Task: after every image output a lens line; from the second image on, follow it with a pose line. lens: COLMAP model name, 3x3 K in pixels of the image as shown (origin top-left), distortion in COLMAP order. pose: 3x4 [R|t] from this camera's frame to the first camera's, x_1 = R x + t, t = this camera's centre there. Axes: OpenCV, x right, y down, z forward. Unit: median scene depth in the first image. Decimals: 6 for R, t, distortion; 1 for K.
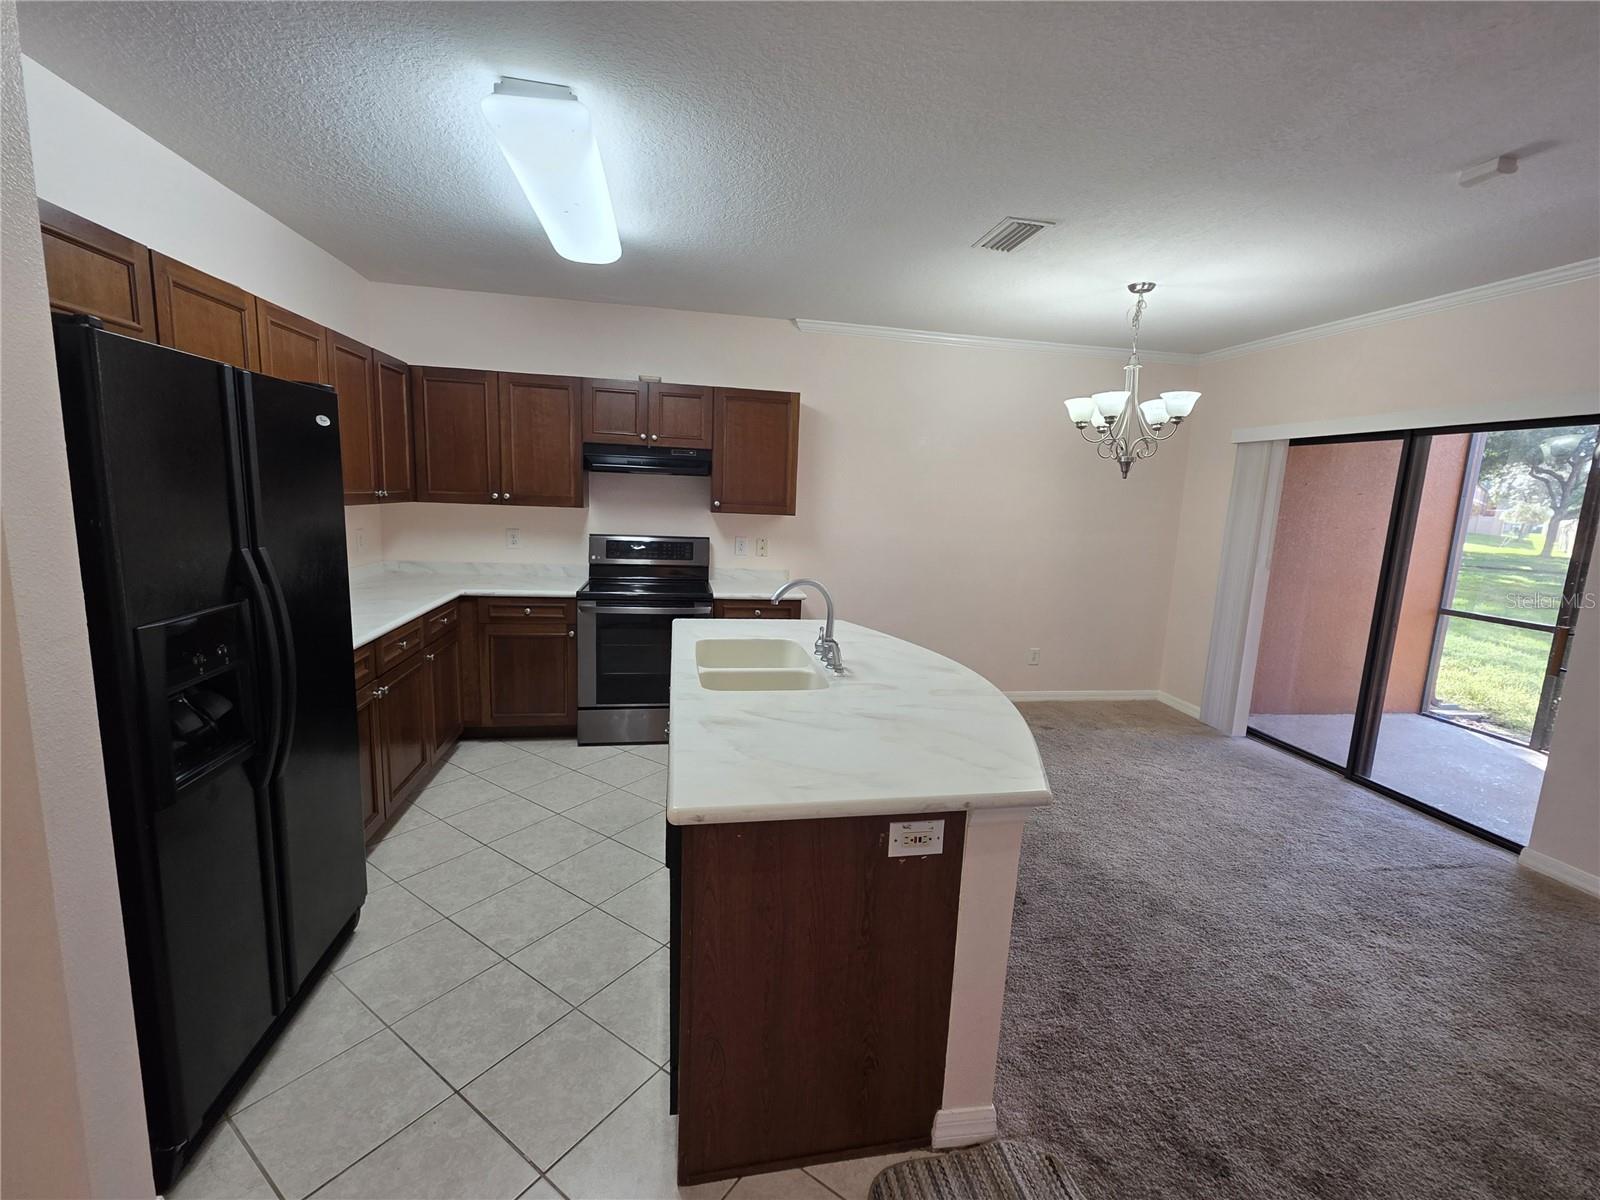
lens RADIAL K [[684.8, 0, 818.1], [0, 684.8, 596.1], [0, 0, 1]] dist [0.001765, 0.000263]
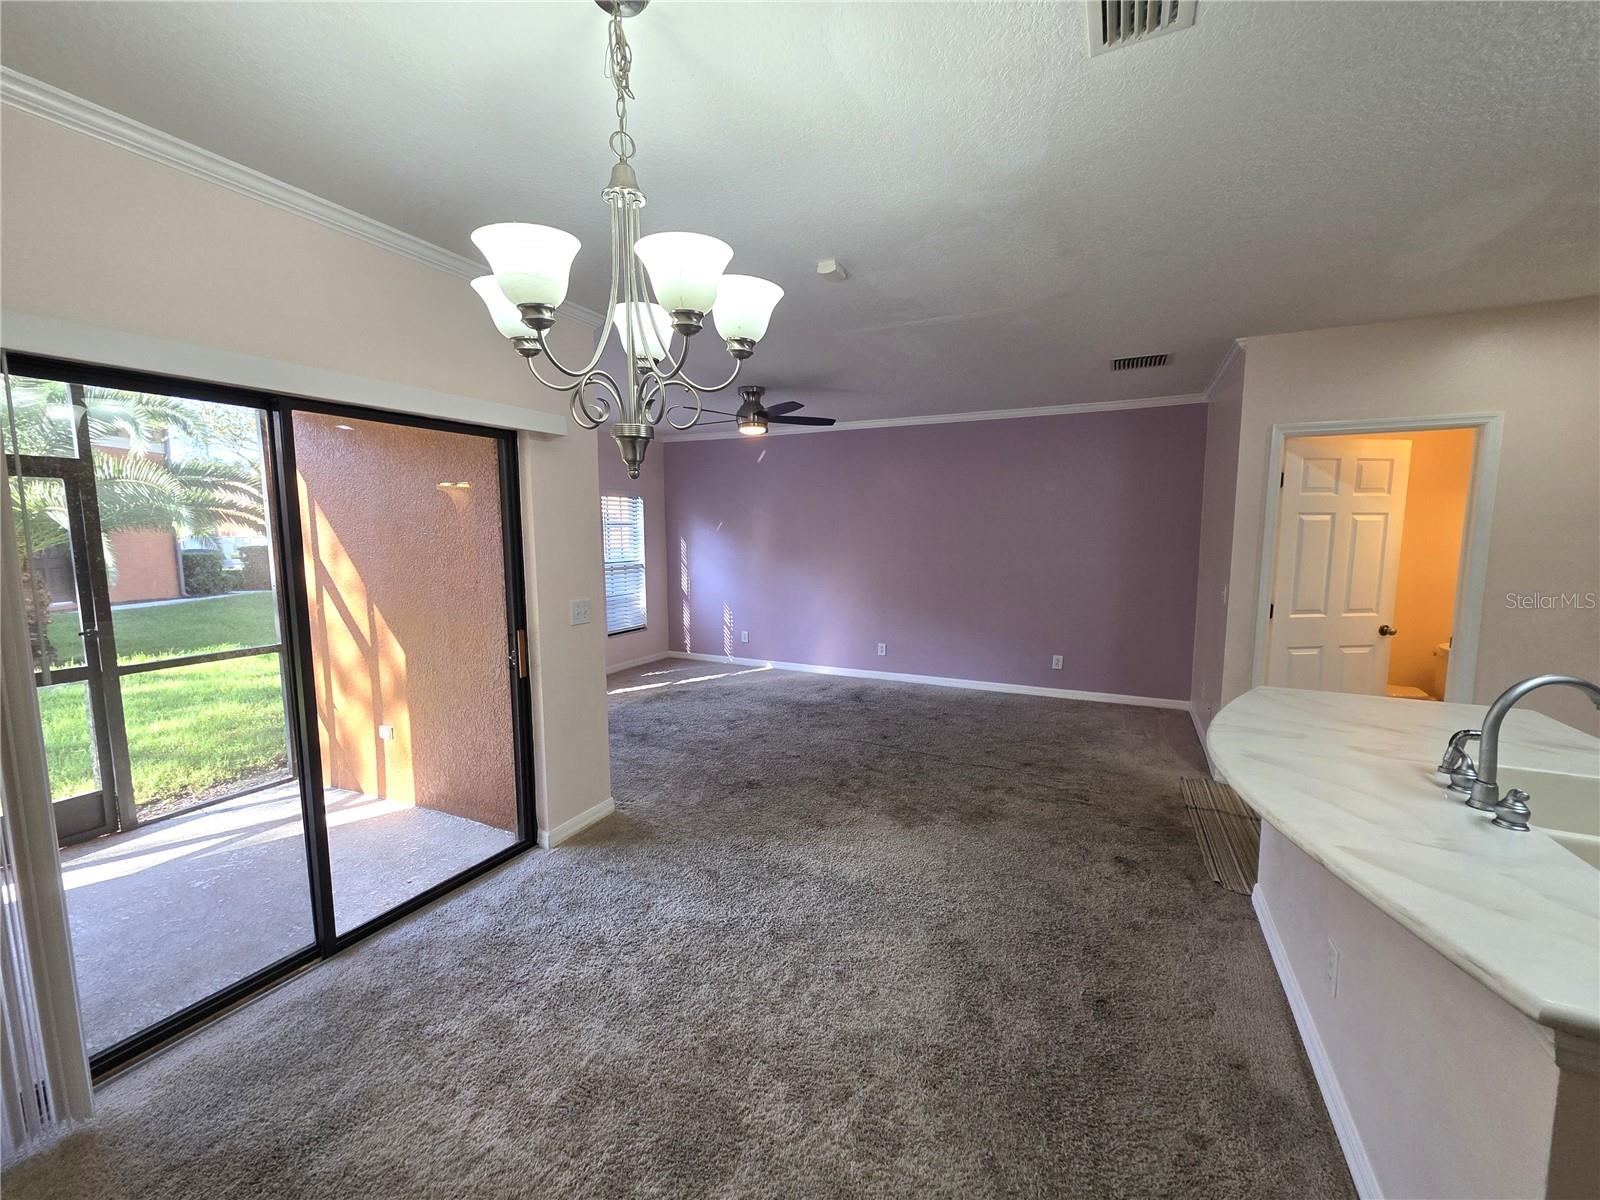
lens RADIAL K [[642.1, 0, 806.5], [0, 642.1, 596.8], [0, 0, 1]] dist [0.001279, 0.000152]
pose [[-0.797207, -0.106067, 0.594316, 0.118269], [0.060182, 0.965579, 0.253053, -0.184615], [-0.600699, 0.237502, -0.763383, 1.185904]]
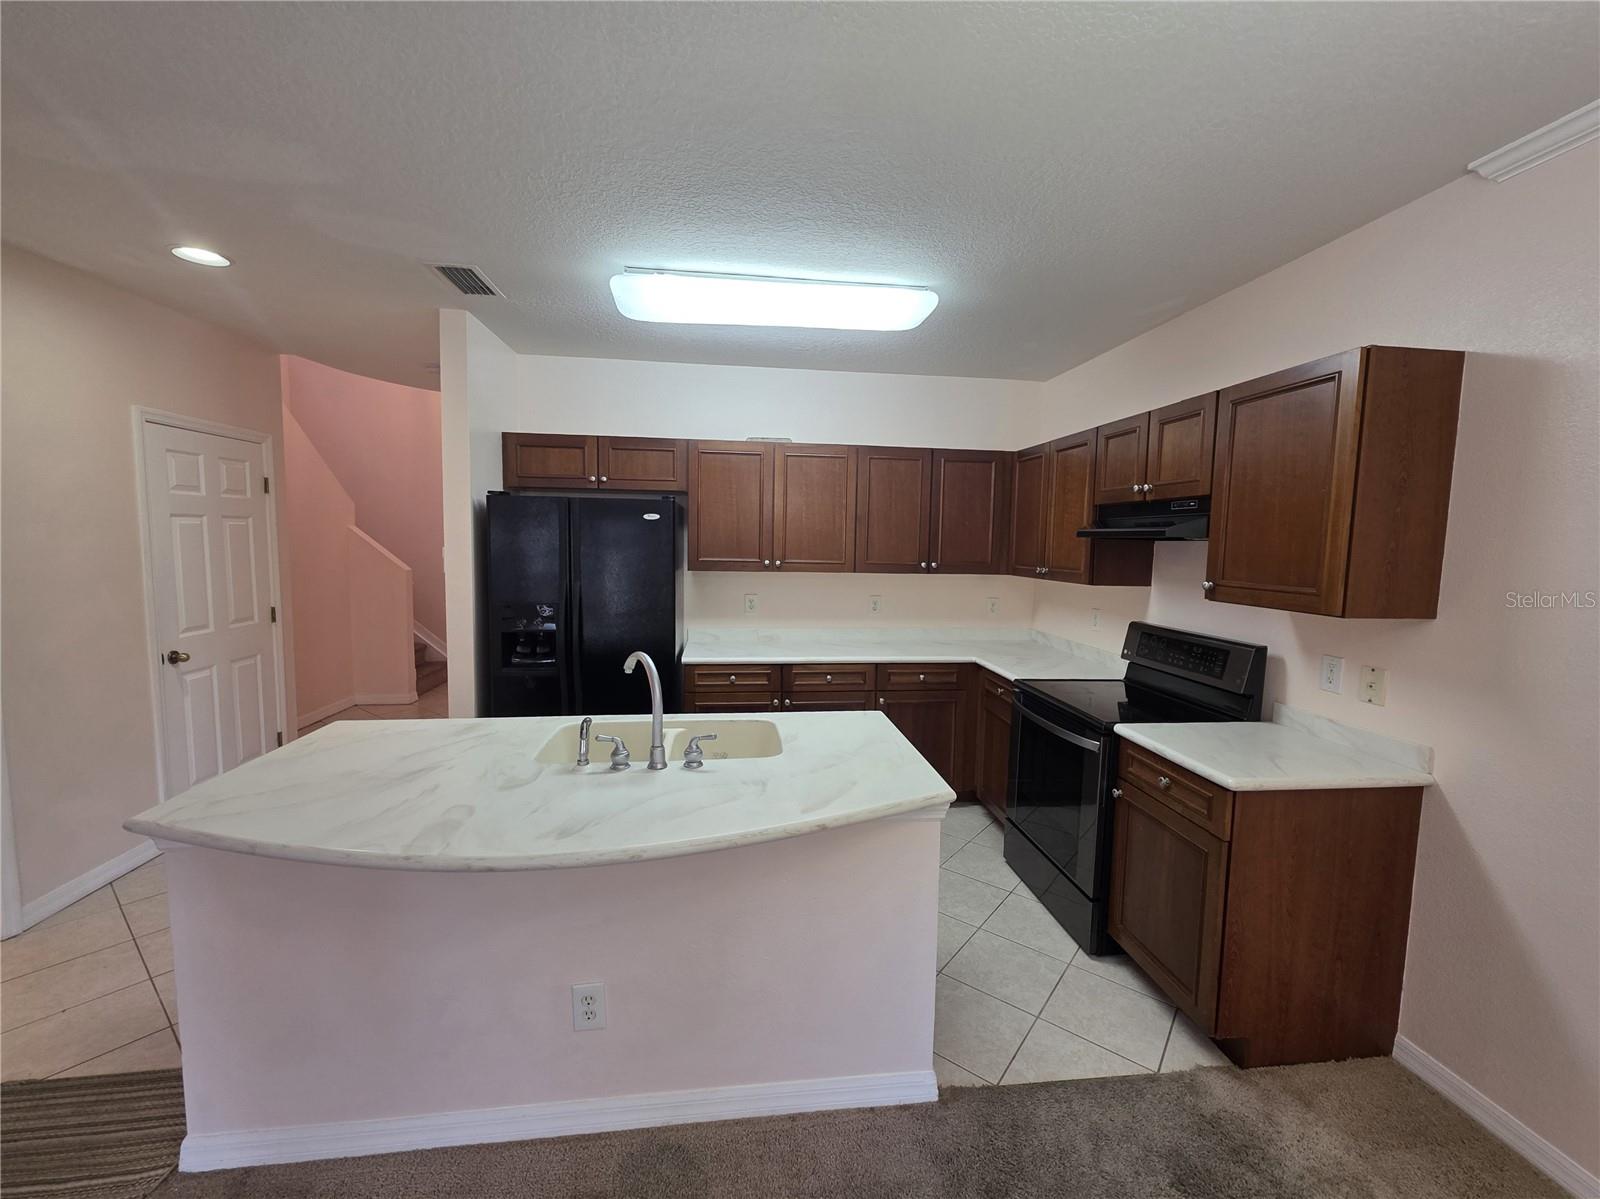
lens RADIAL K [[653.2, 0, 803.8], [0, 653.2, 594.8], [0, 0, 1]] dist [0.001528, 0.000184]
pose [[-0.067166, 0.040403, -0.996923, 0.486311], [-0.173078, 0.983560, 0.051522, -0.108403], [0.982615, 0.176006, -0.059069, 0.784294]]
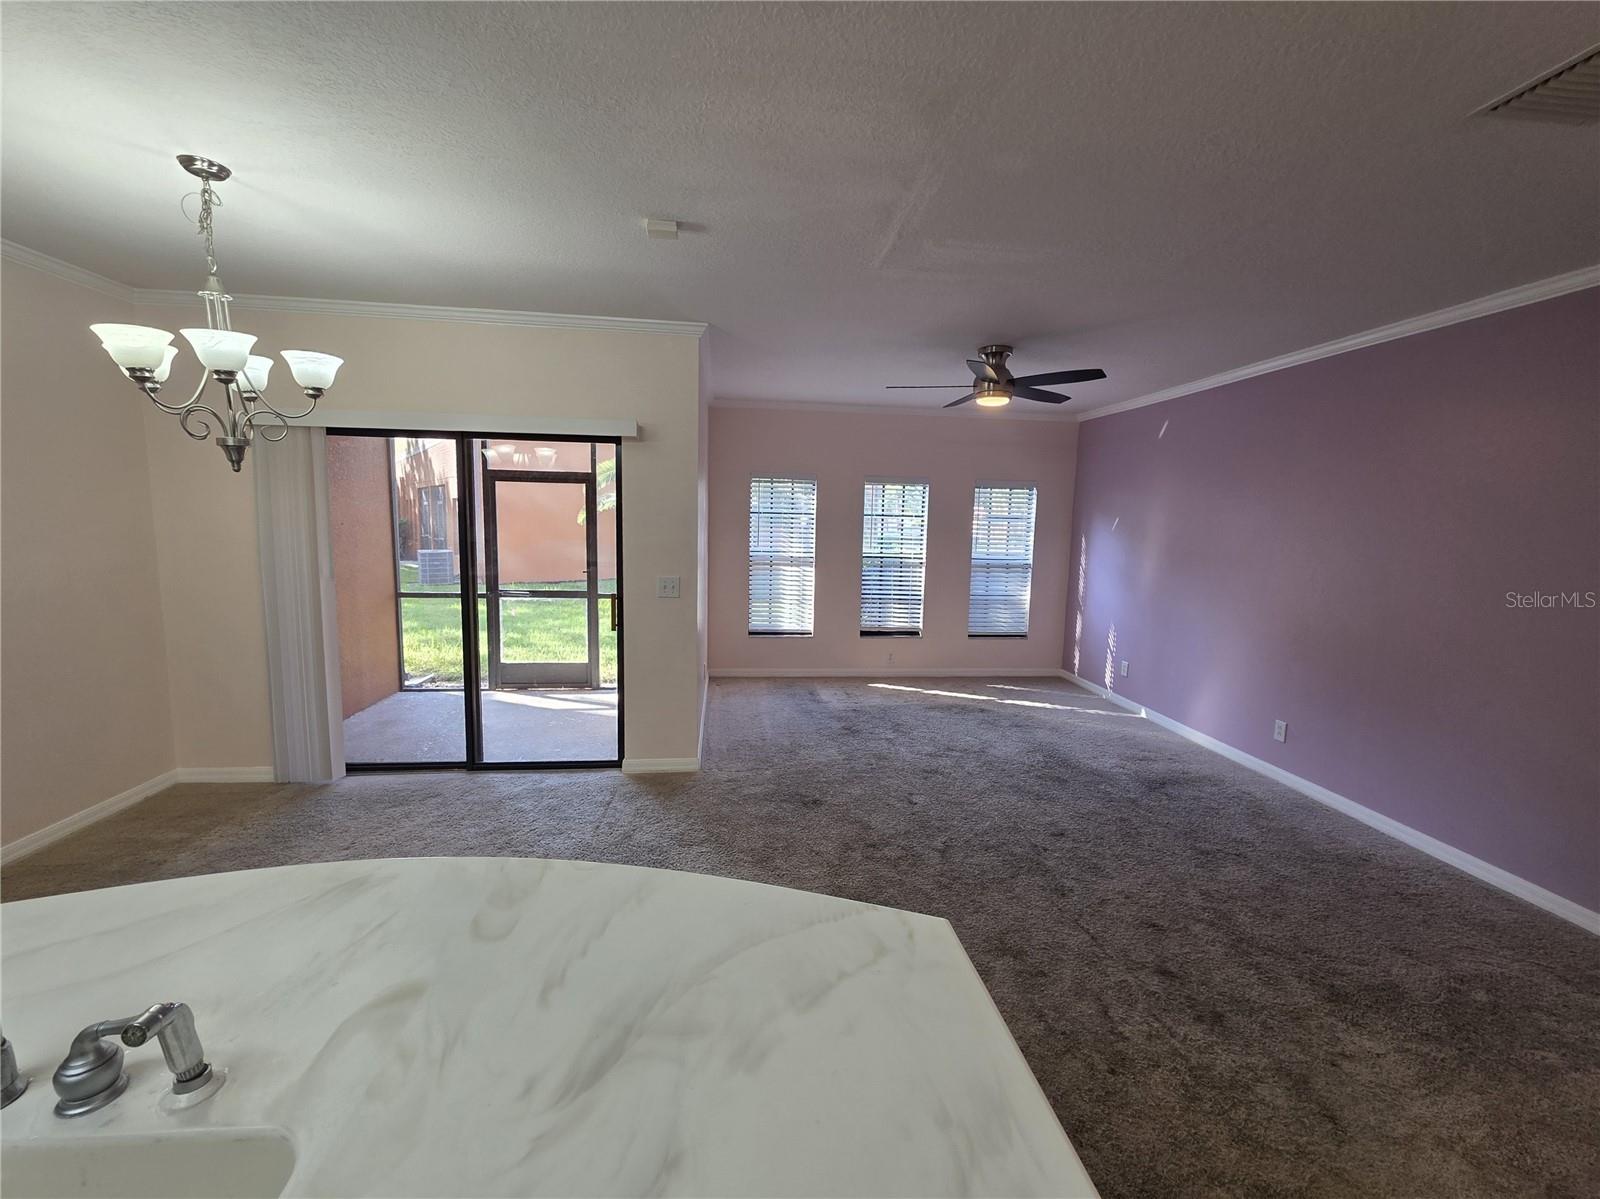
lens RADIAL K [[665.5, 0, 797.7], [0, 665.5, 592.2], [0, 0, 1]] dist [0.001769, 0.000242]
pose [[0.084753, -0.152494, 0.984664, -0.133952], [0.132301, 0.981192, 0.140569, -0.074730], [-0.987579, 0.118359, 0.103334, 0.407267]]
